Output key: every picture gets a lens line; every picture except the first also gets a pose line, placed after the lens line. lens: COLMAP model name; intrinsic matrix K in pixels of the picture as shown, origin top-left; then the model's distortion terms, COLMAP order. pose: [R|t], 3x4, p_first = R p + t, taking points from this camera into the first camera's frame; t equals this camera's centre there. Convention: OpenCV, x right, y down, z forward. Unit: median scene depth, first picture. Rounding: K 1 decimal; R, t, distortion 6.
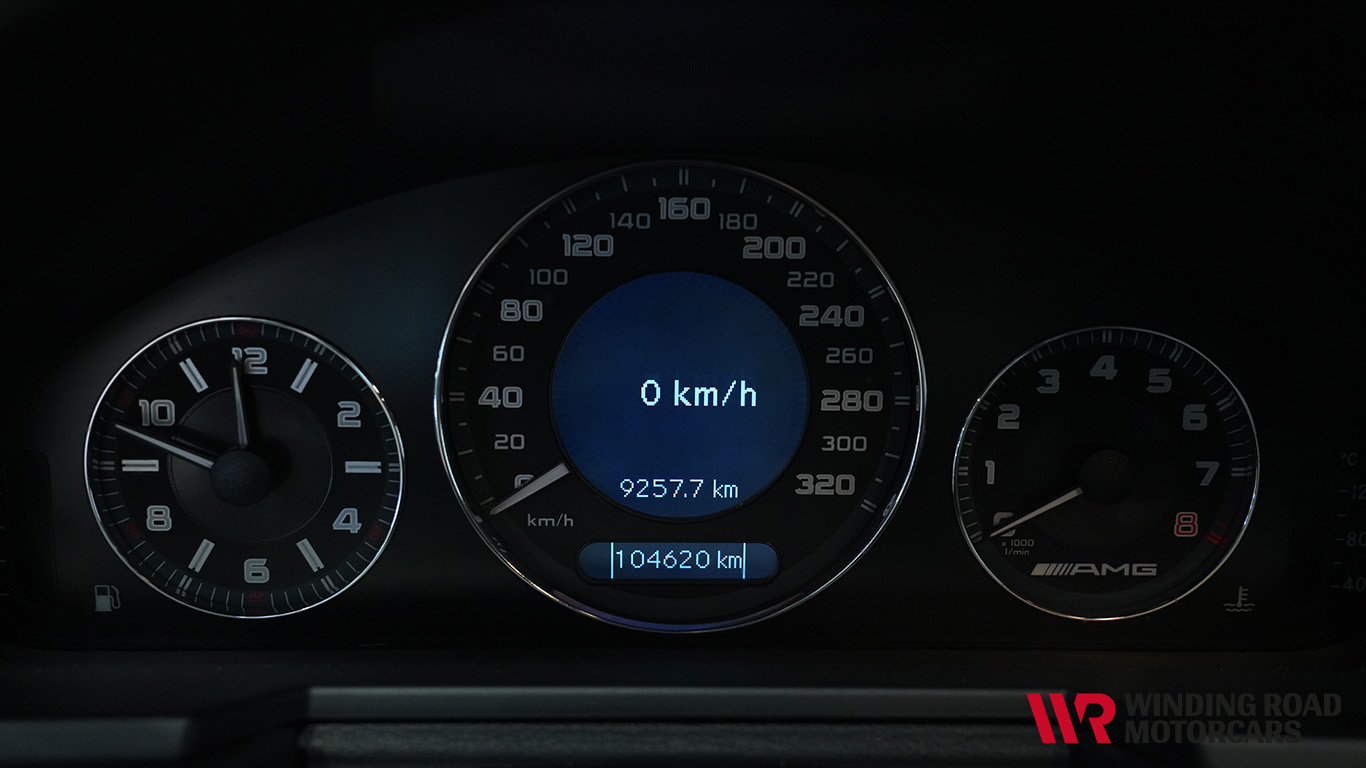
lens RADIAL K [[1361.1, 0, 683.8], [0, 1361.1, 383.5], [0, 0, 1]] dist [-0.000072, 0.000000]
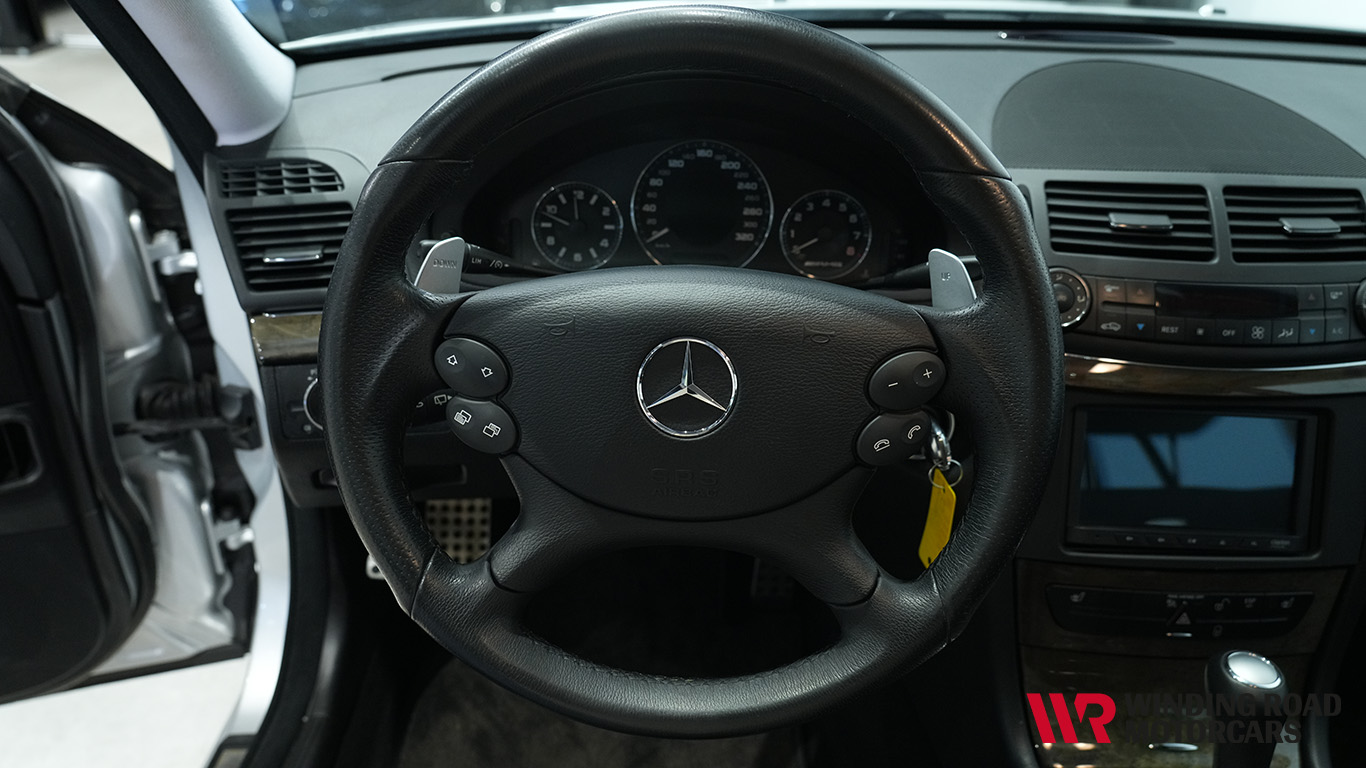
lens RADIAL K [[1025.7, 0, 677.0], [0, 1025.7, 375.0], [0, 0, 1]] dist [-0.007615, 0.005327]
pose [[0.998469, 0.030075, -0.046431, 0.067400], [-0.025467, 0.994976, 0.096819, 0.177420], [0.049110, -0.095488, 0.994218, -1.607385]]
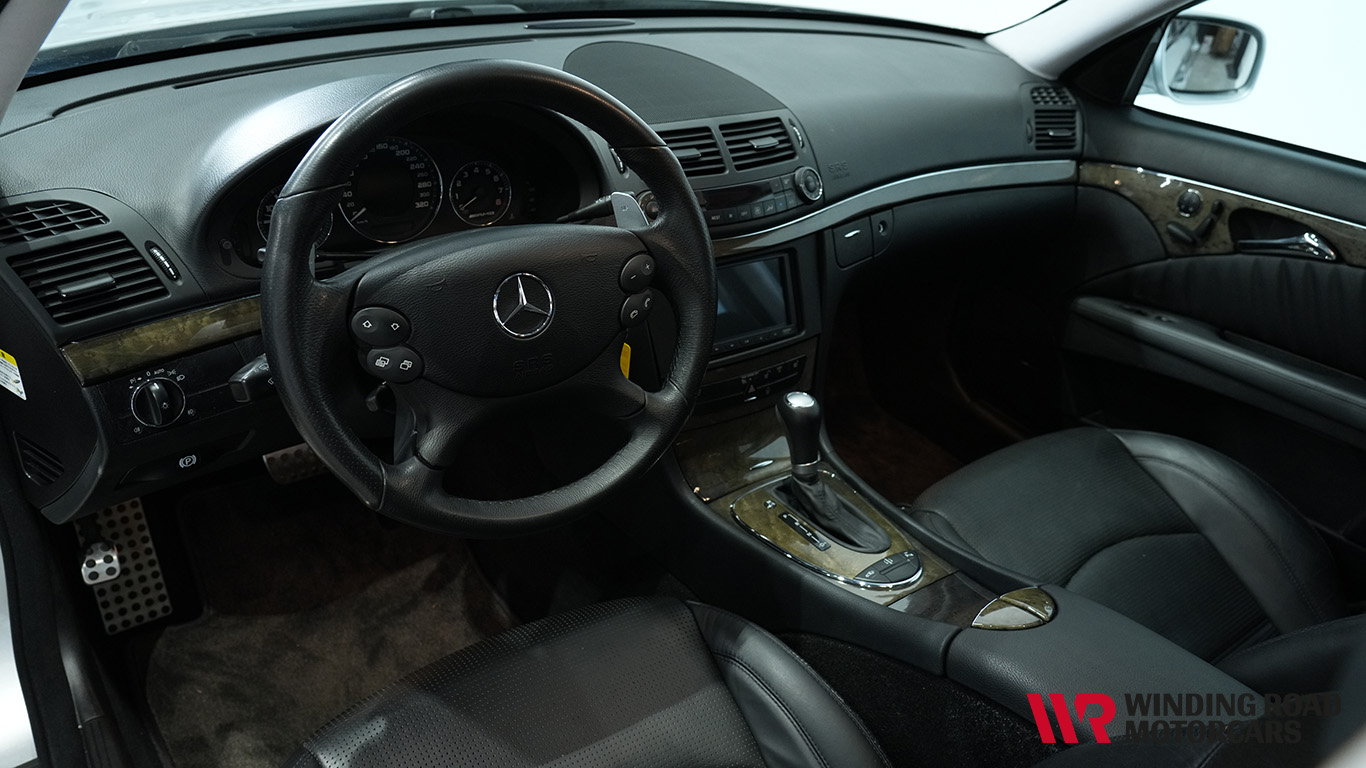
lens RADIAL K [[1025.7, 0, 687.5], [0, 1025.7, 375.4], [0, 0, 1]] dist [-0.007615, 0.005327]
pose [[0.830192, -0.226203, 0.509523, -1.035751], [0.138980, 0.969101, 0.203785, 0.054510], [-0.539876, -0.098368, 0.835977, -2.388508]]
